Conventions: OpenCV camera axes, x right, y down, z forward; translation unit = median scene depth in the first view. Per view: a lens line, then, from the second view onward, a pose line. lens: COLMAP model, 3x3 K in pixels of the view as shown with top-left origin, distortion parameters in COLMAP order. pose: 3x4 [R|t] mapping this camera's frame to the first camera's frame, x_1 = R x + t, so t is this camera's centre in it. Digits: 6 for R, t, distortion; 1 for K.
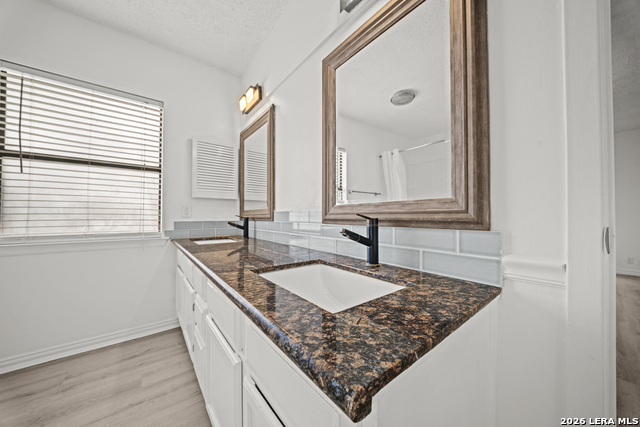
lens RADIAL K [[224.7, 0, 318.7], [0, 224.7, 216.1], [0, 0, 1]] dist [-0.004599, -0.001897]
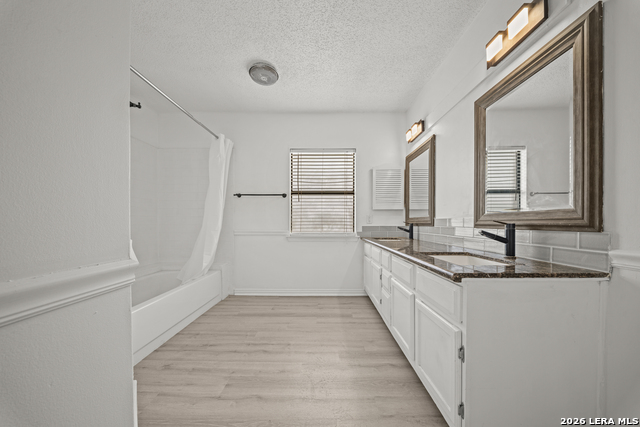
lens RADIAL K [[224.7, 0, 320.4], [0, 224.7, 225.7], [0, 0, 1]] dist [-0.004599, -0.001897]
pose [[0.778972, 0.006474, -0.627026, 0.131132], [0.001823, 0.999919, 0.012589, 0.001777], [0.627057, -0.010950, 0.778897, -0.547117]]
